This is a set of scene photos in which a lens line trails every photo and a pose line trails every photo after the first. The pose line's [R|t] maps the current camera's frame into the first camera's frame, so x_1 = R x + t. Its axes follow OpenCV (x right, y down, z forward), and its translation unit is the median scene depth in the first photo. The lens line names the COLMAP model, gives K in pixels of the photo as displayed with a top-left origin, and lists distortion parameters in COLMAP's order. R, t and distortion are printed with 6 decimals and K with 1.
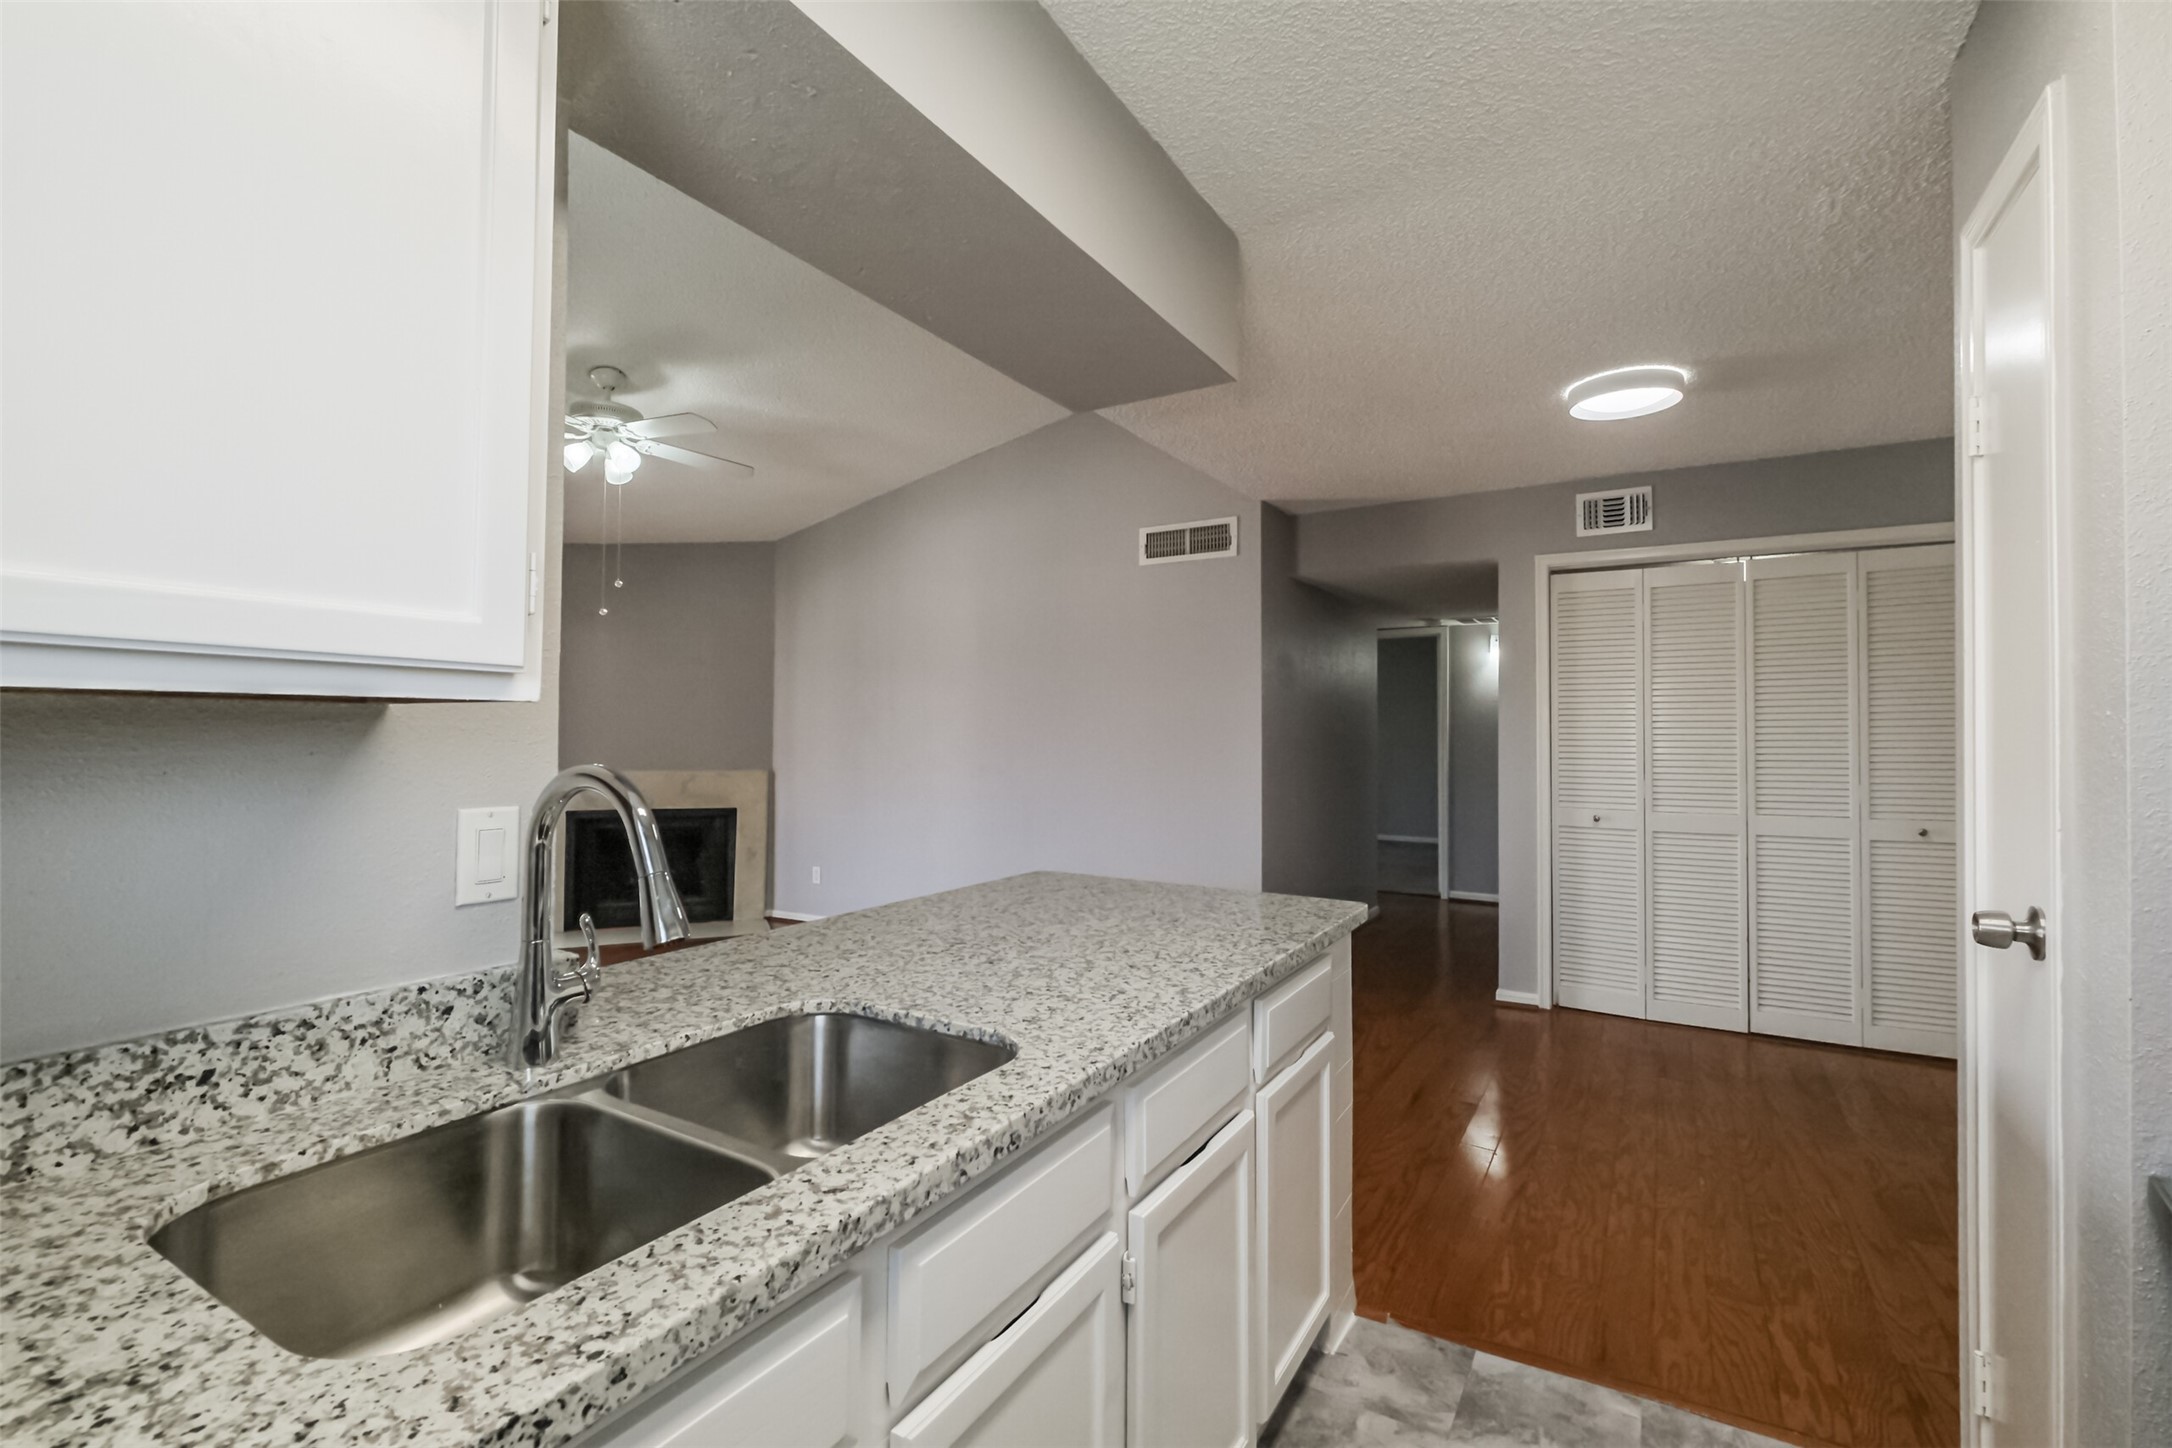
lens RADIAL K [[953.5, 0, 1093.3], [0, 953.5, 713.4], [0, 0, 1]] dist [-0.001663, 0.000659]
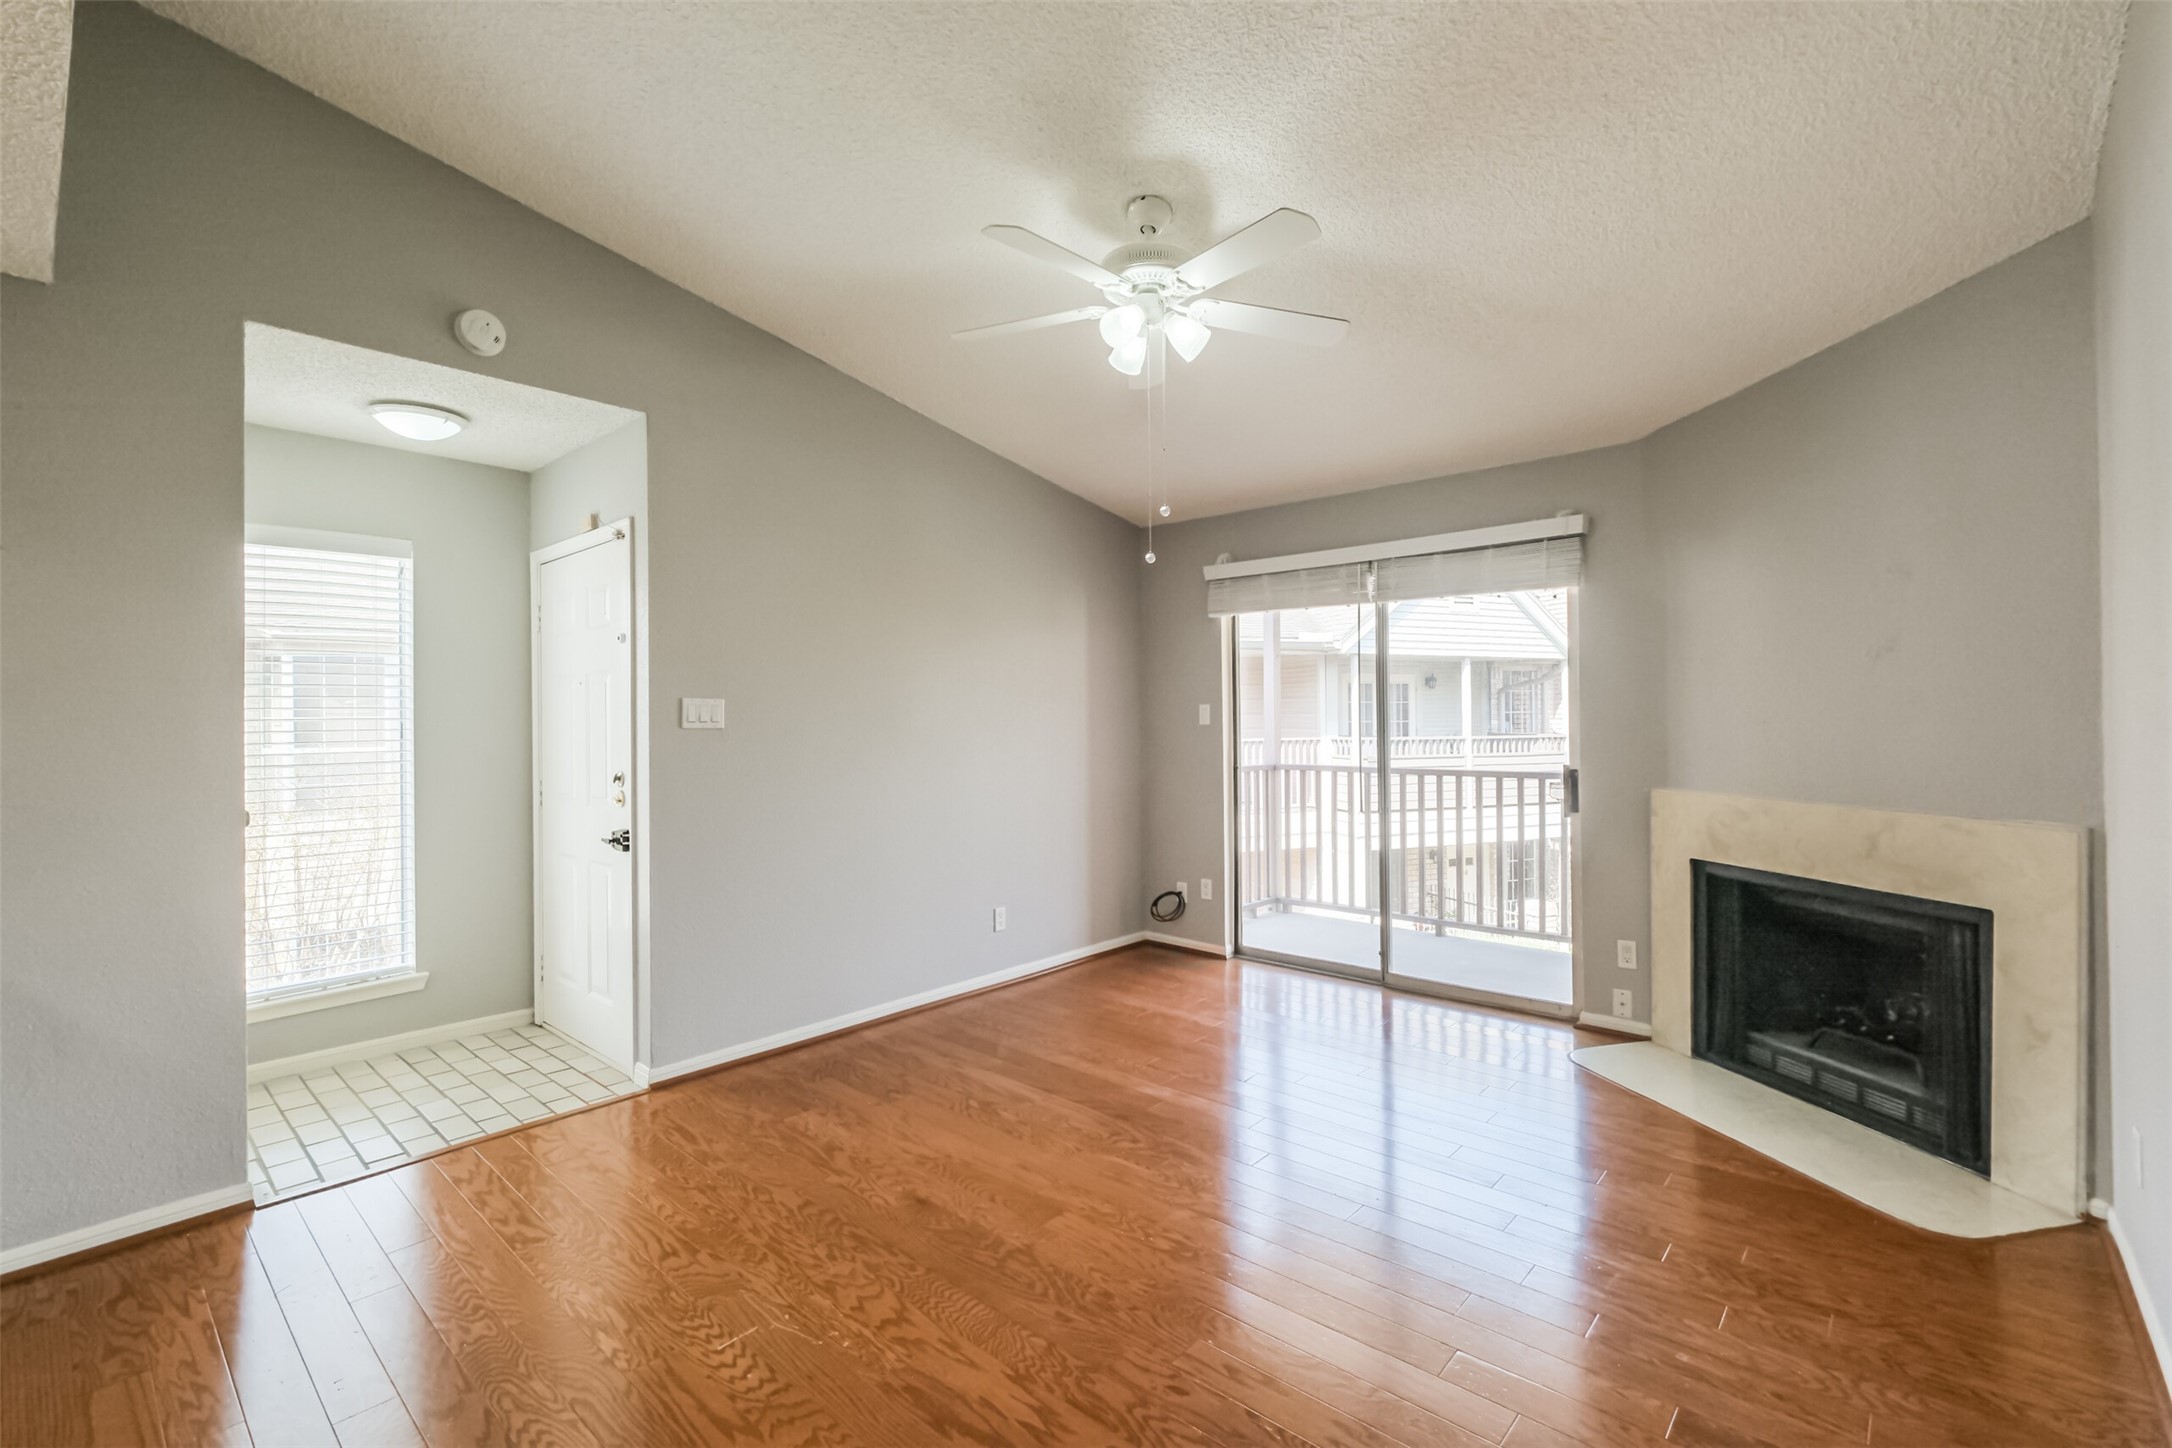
lens RADIAL K [[953.5, 0, 1085.7], [0, 953.5, 718.0], [0, 0, 1]] dist [-0.001663, 0.000659]
pose [[-0.189472, -0.009258, -0.981842, 0.158756], [0.026170, 0.999553, -0.014476, 0.016250], [0.981537, -0.028438, -0.189145, 1.011243]]
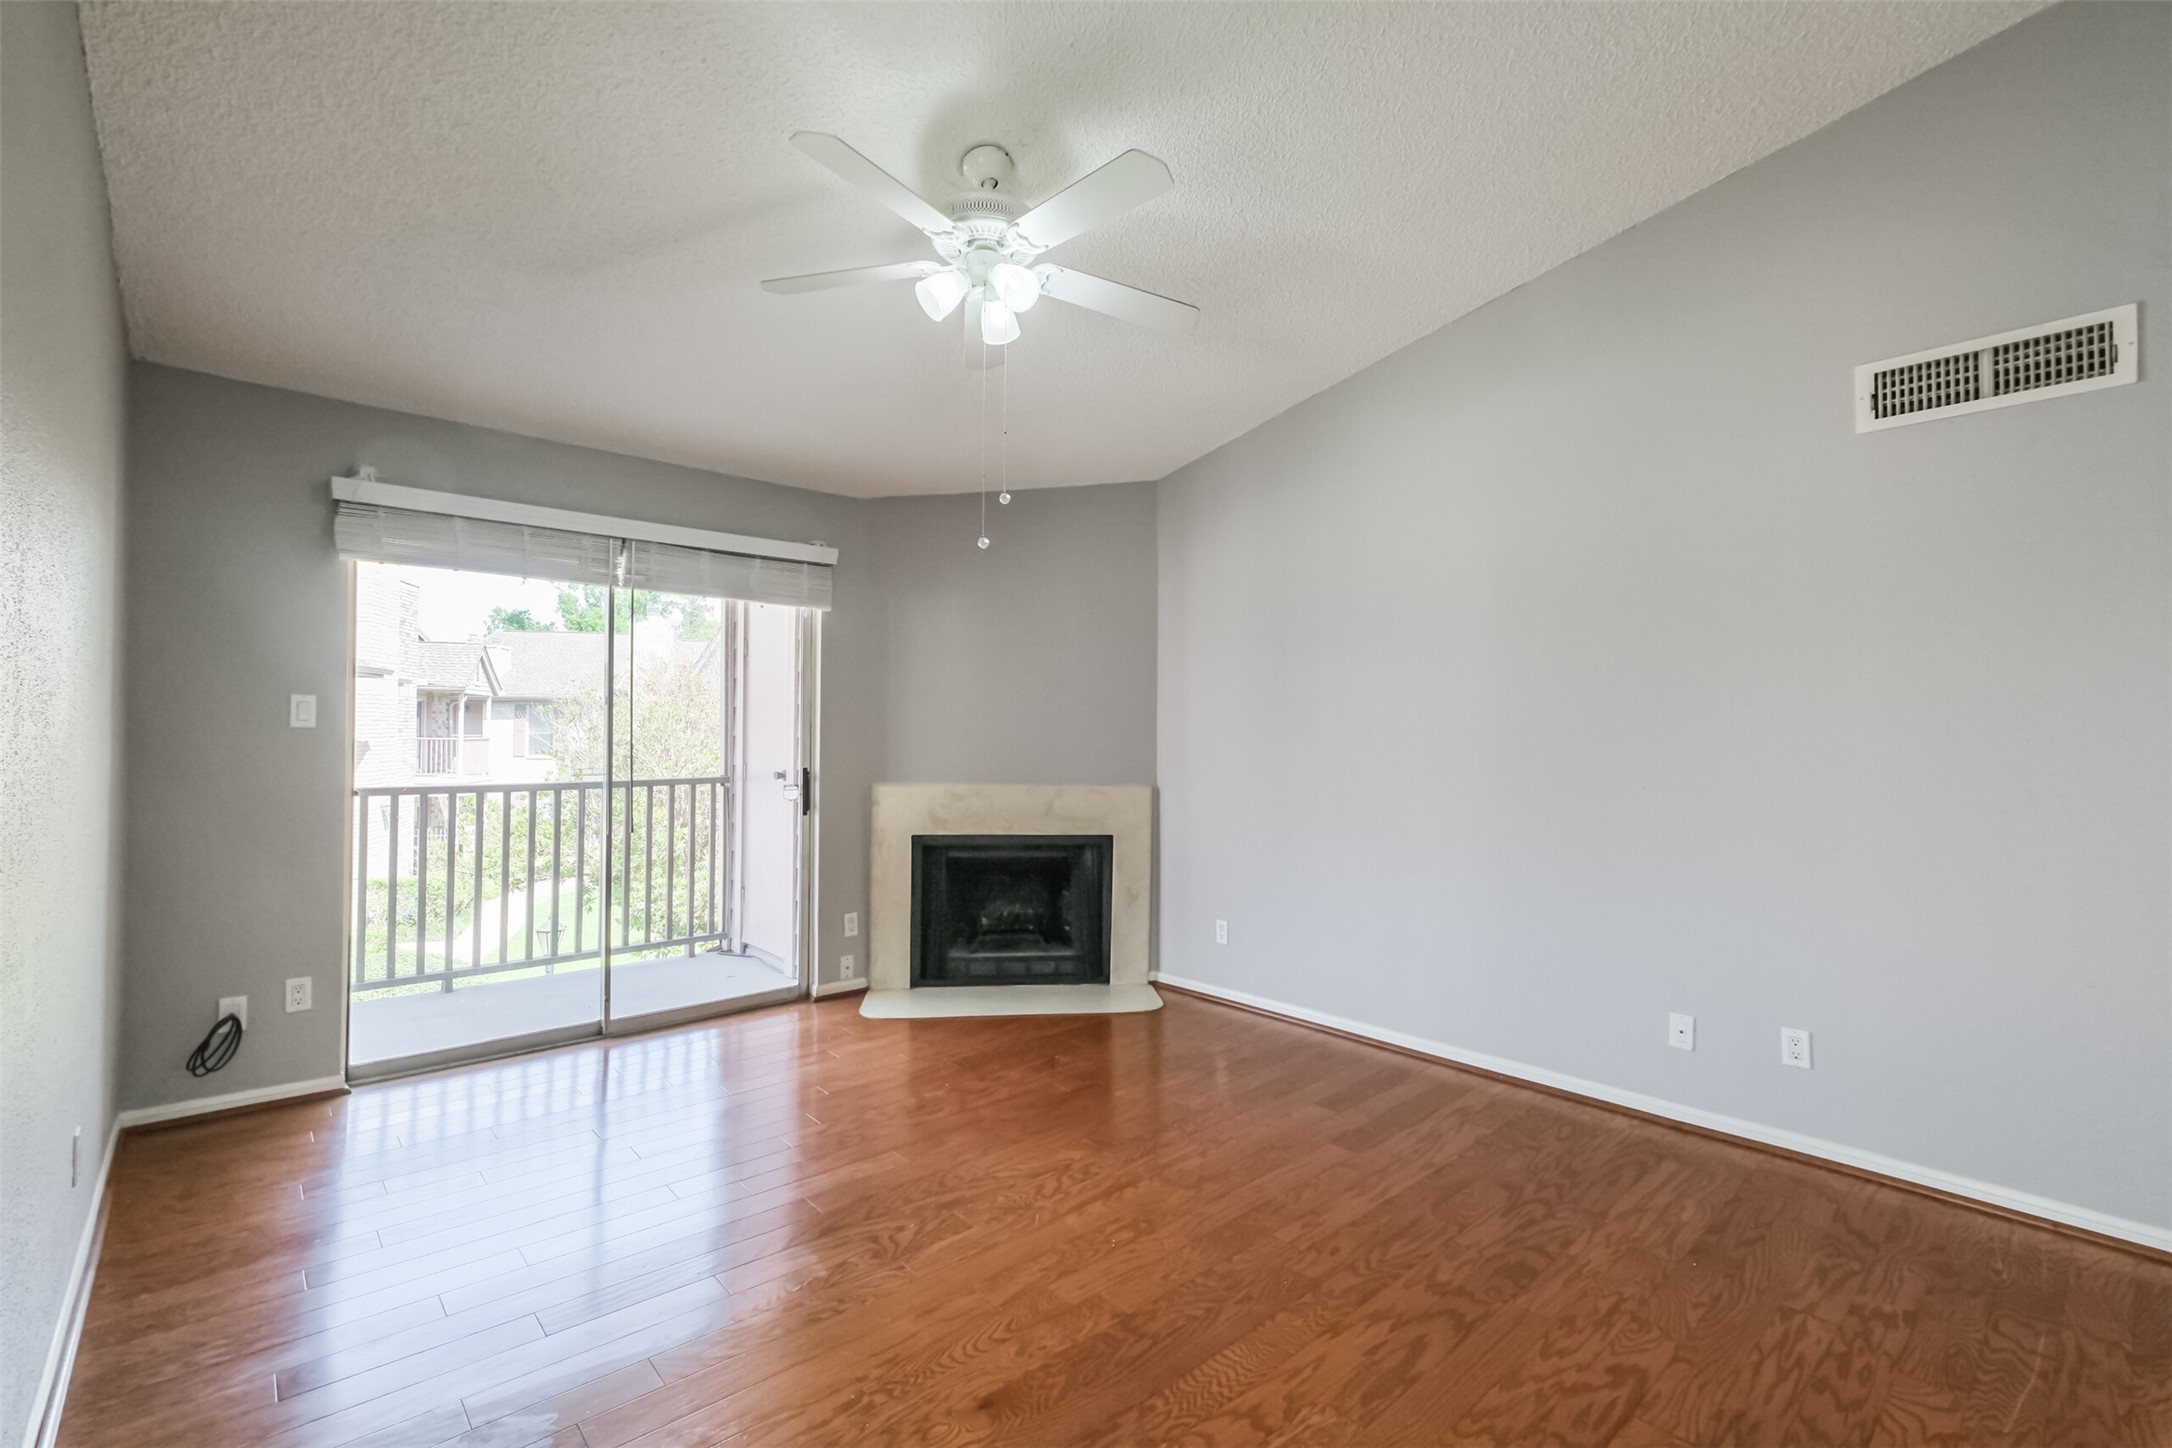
lens RADIAL K [[953.5, 0, 1087.5], [0, 953.5, 719.4], [0, 0, 1]] dist [-0.001663, 0.000659]
pose [[0.956217, -0.005234, -0.292613, -0.250243], [0.006934, 0.999965, 0.004774, 0.005186], [0.292578, -0.006594, 0.956219, 0.395499]]
